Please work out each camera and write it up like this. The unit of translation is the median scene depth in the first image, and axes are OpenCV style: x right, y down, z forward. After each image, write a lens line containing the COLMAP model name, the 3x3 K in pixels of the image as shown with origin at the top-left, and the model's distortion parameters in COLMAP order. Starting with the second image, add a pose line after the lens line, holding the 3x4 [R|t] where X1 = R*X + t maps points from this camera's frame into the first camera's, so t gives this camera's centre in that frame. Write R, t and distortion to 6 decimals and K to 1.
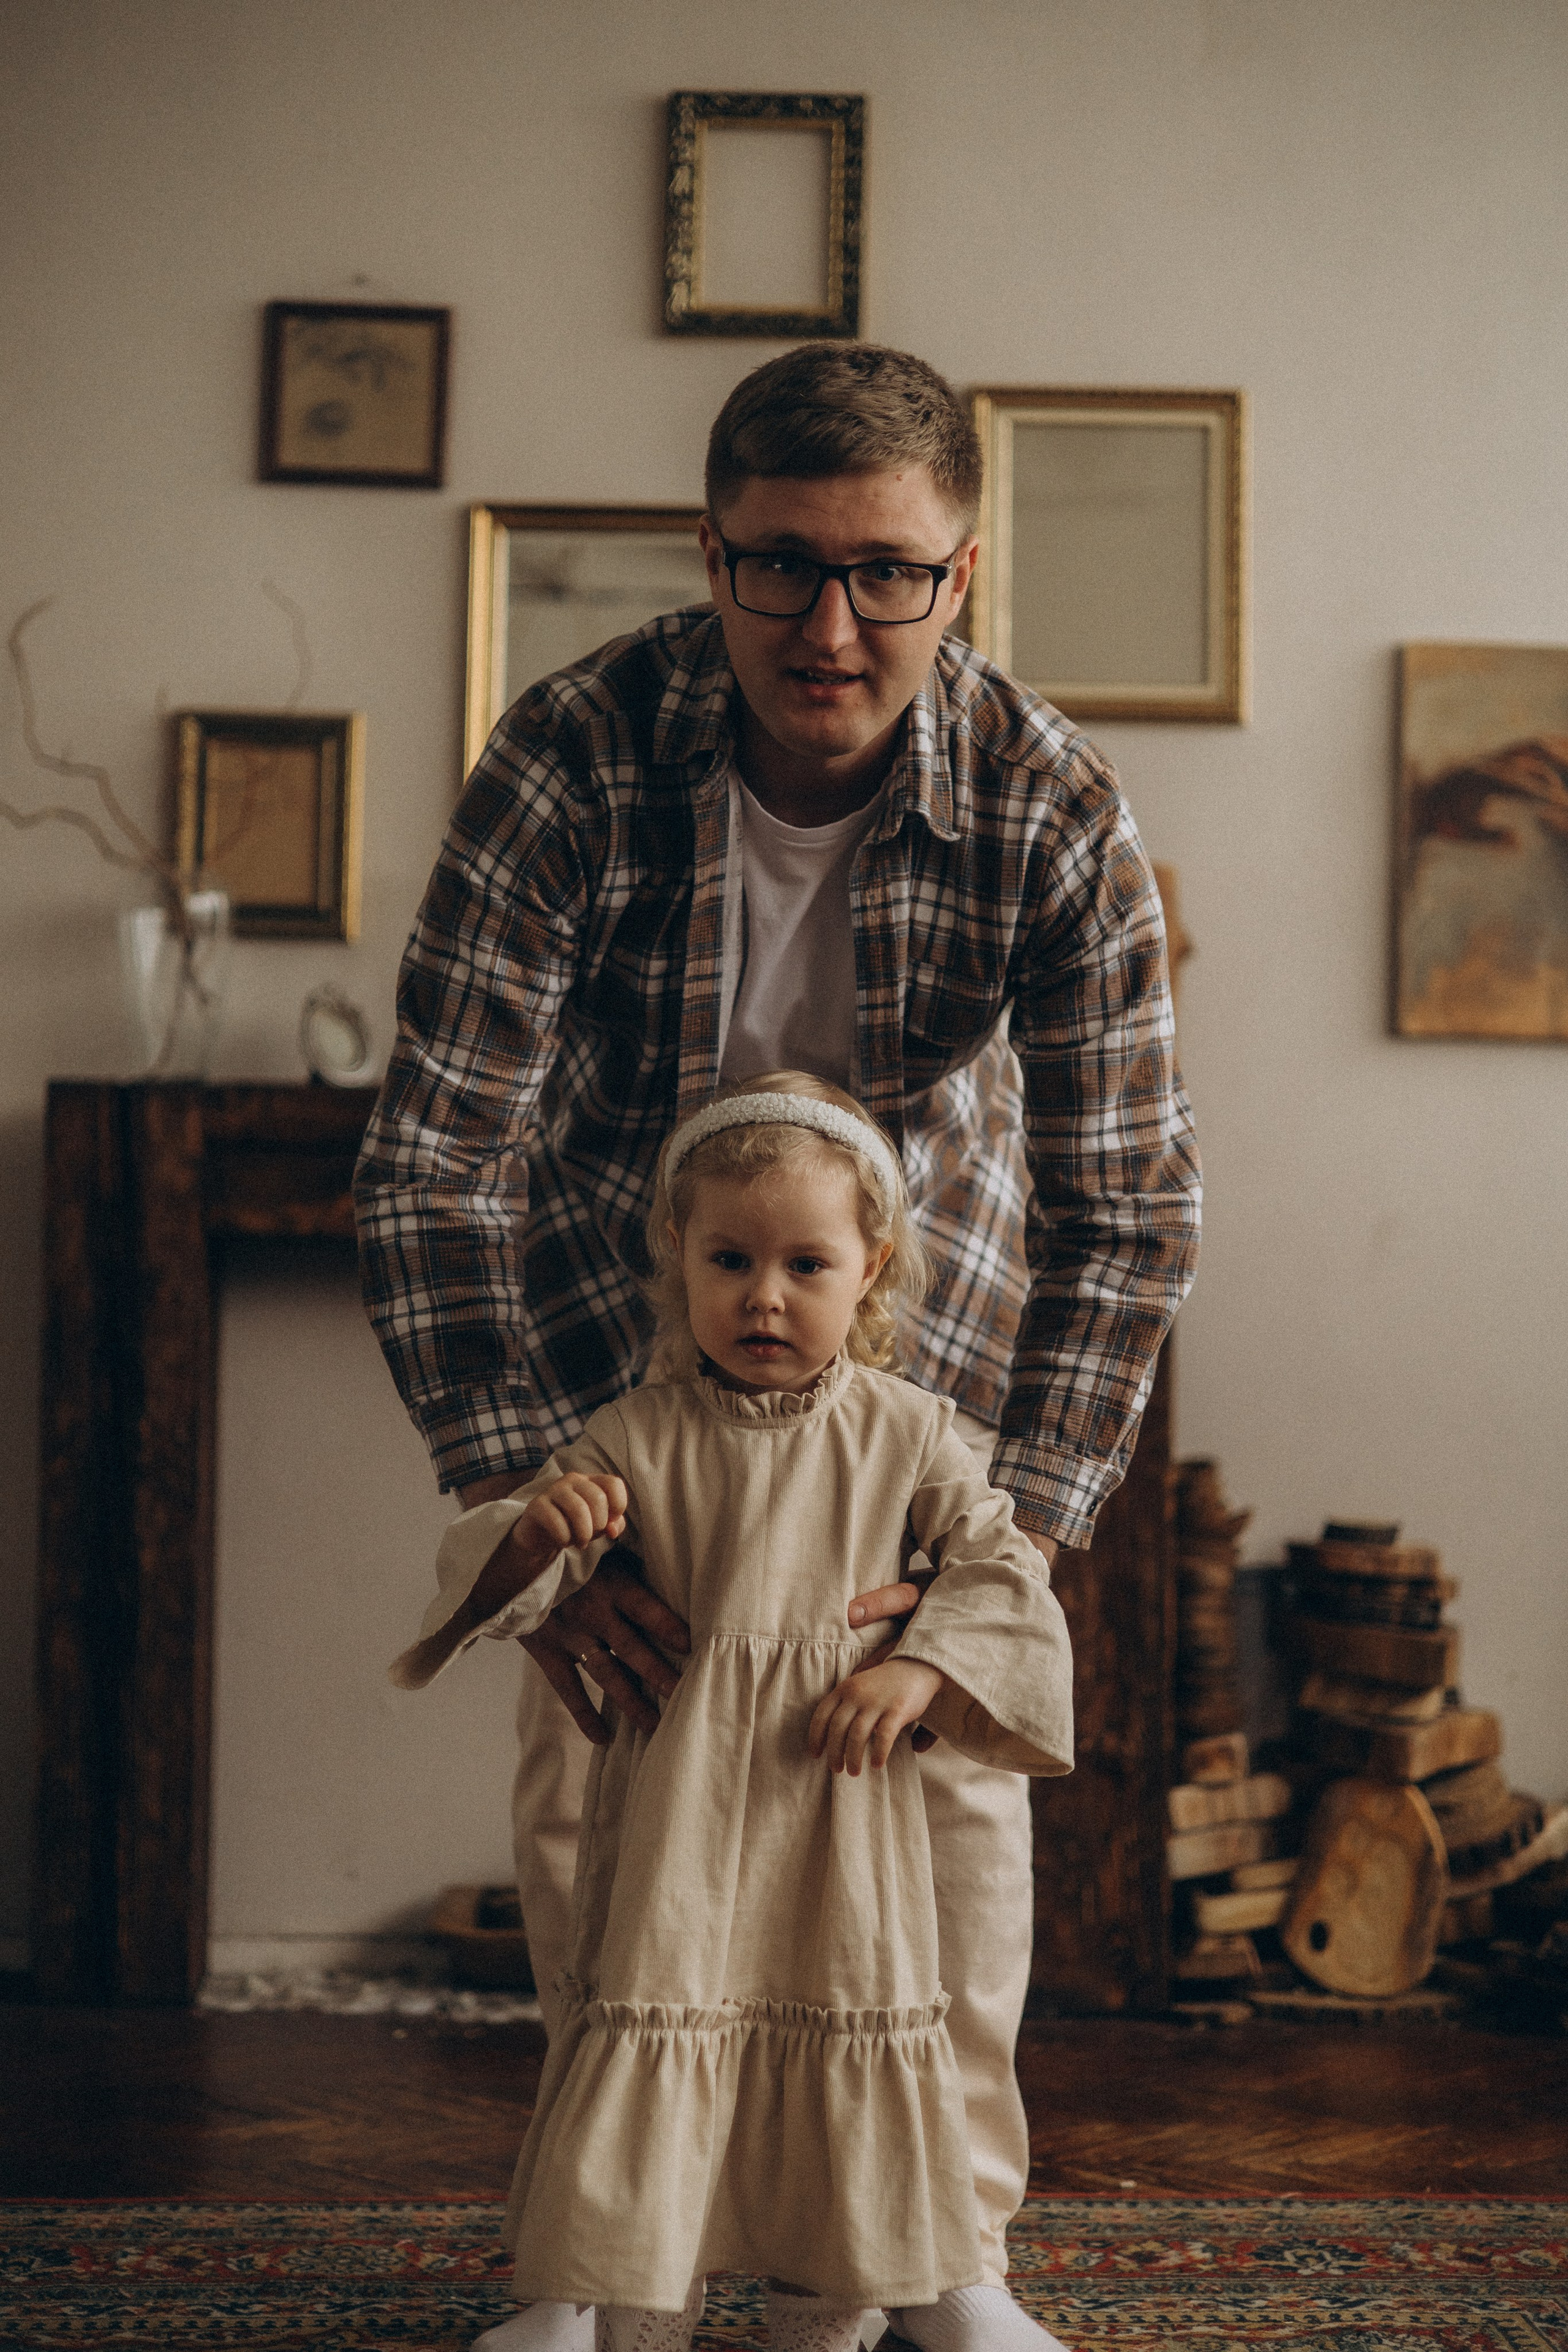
lens RADIAL K [[3324.9, 0, 784.0], [0, 3324.9, 1176.0], [0, 0, 1]] dist [0.006321, -0.091152]
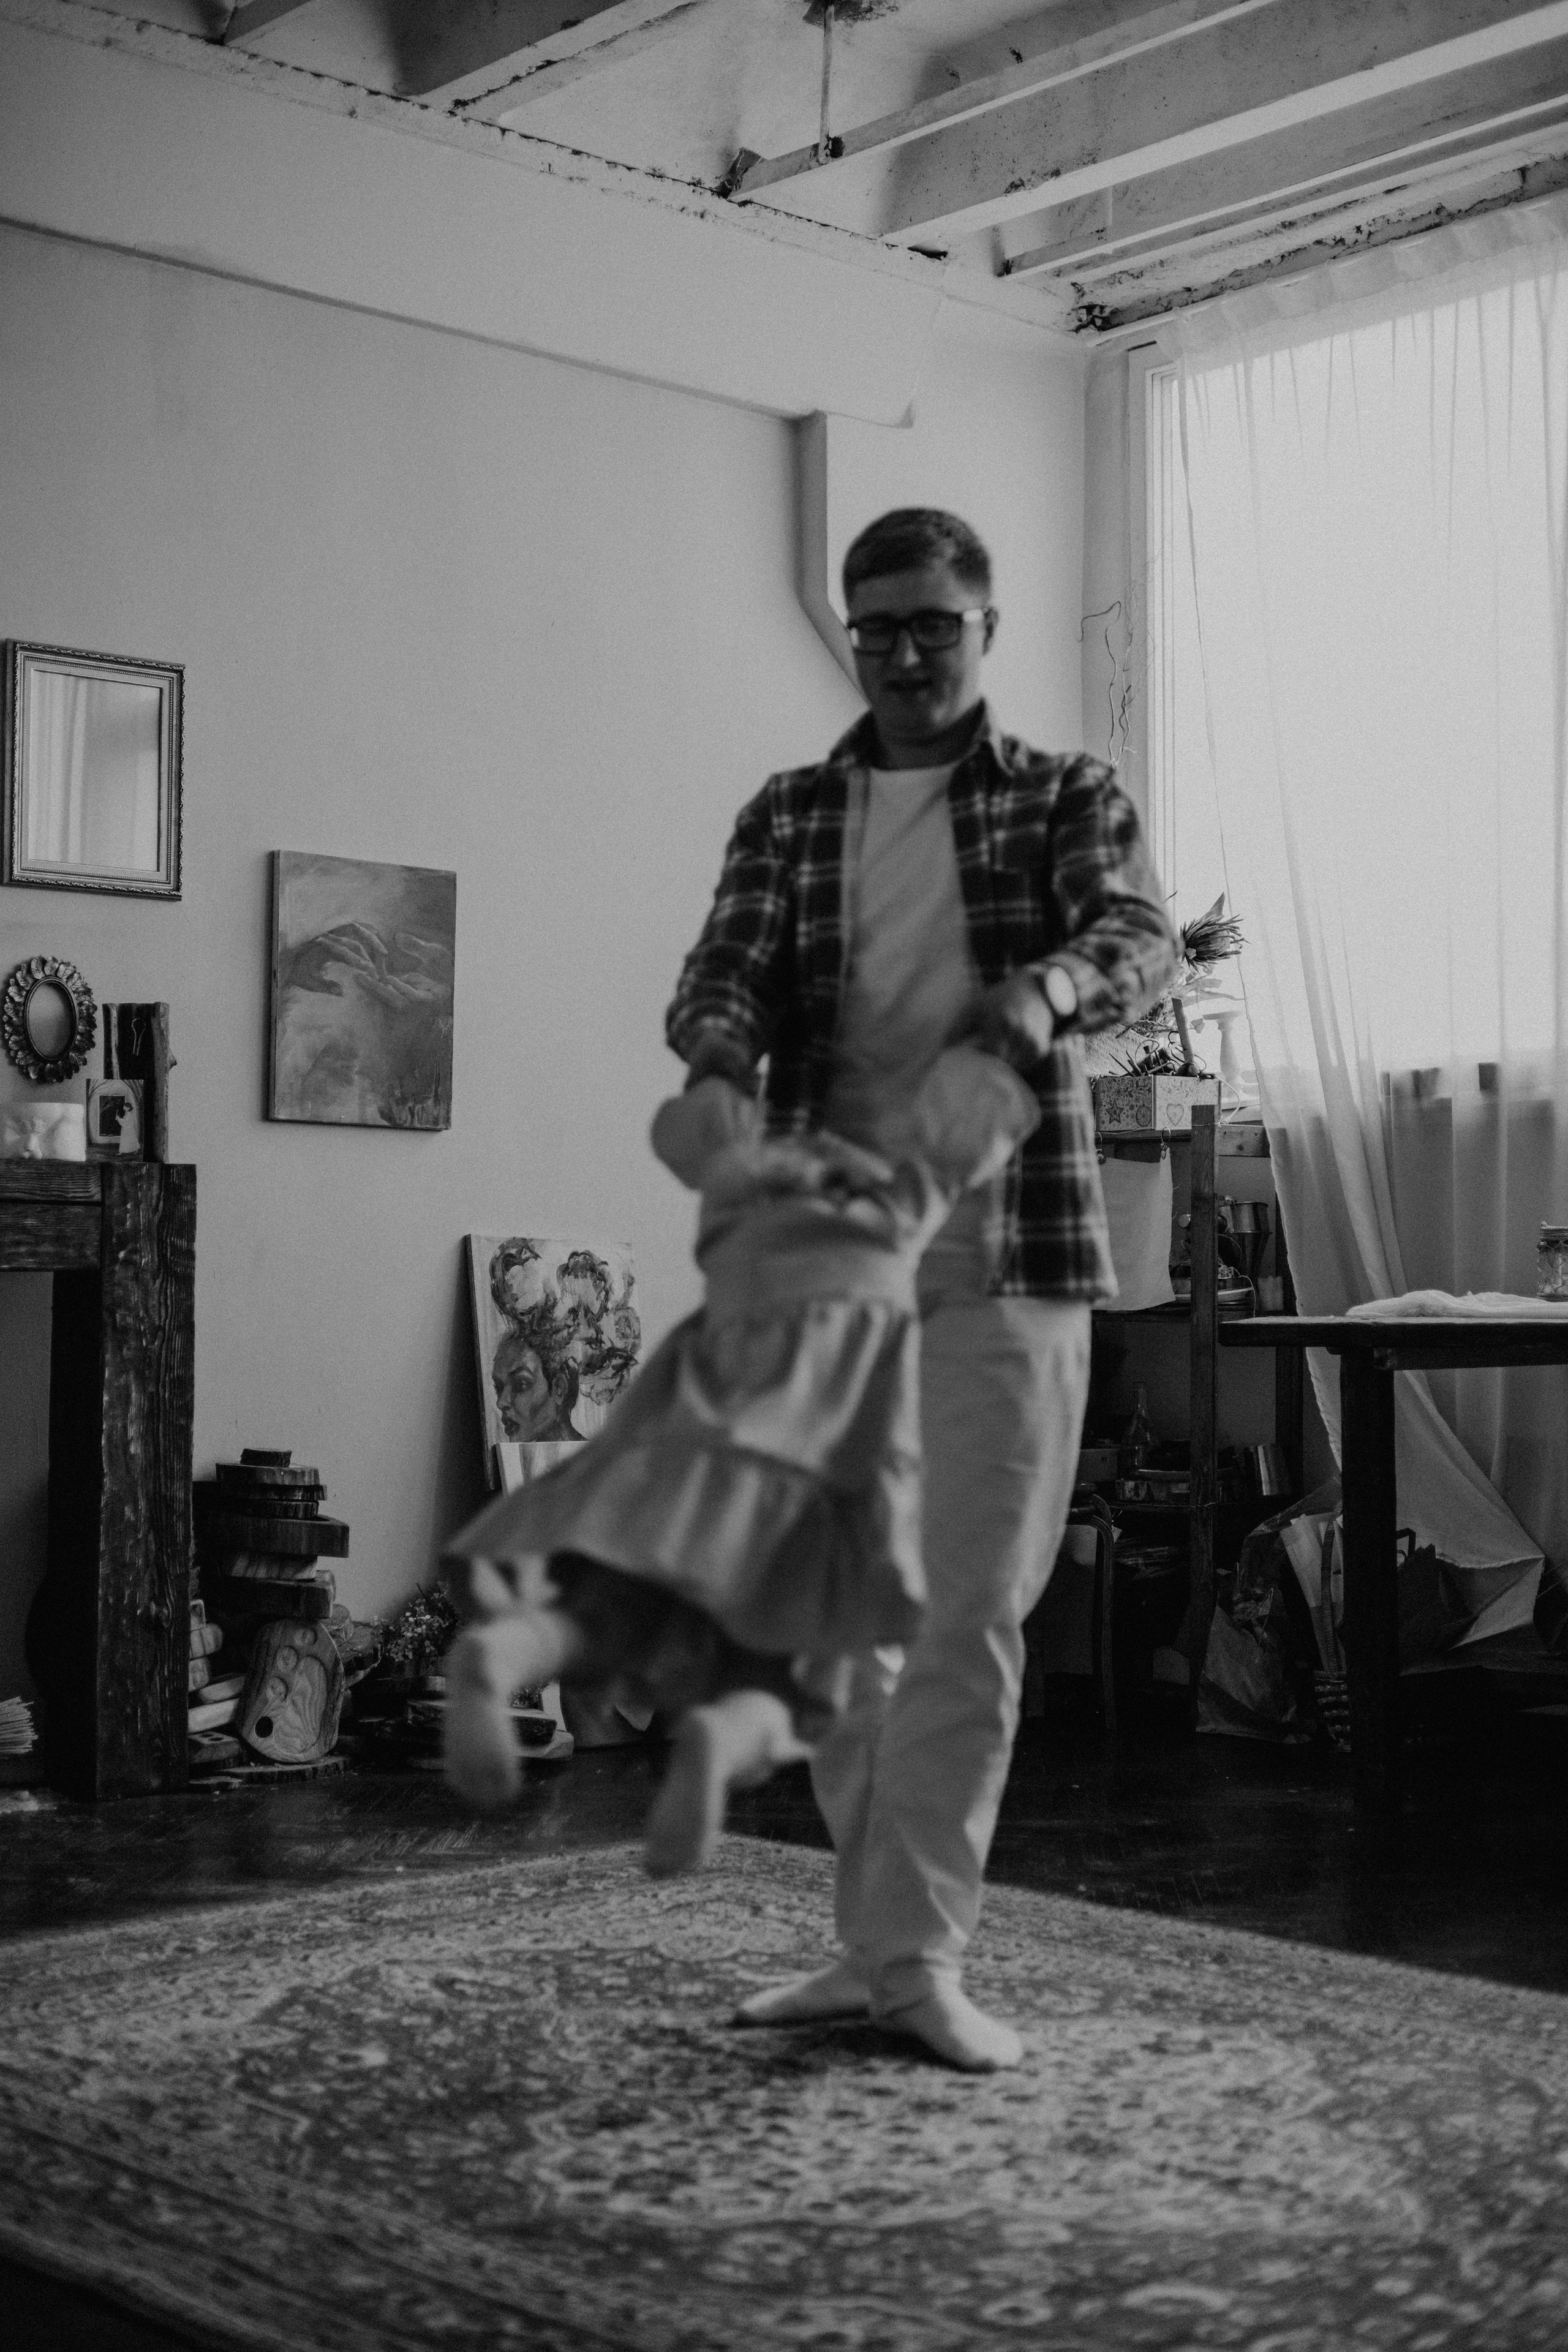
lens RADIAL K [[3313.2, 0, 784.0], [0, 3313.2, 1176.0], [0, 0, 1]] dist [-0.002201, -0.051395]
pose [[0.722097, 0.016479, 0.691596, -0.693972], [-0.041988, 0.998917, 0.020037, -0.058292], [-0.690517, -0.043507, 0.722007, -0.226588]]
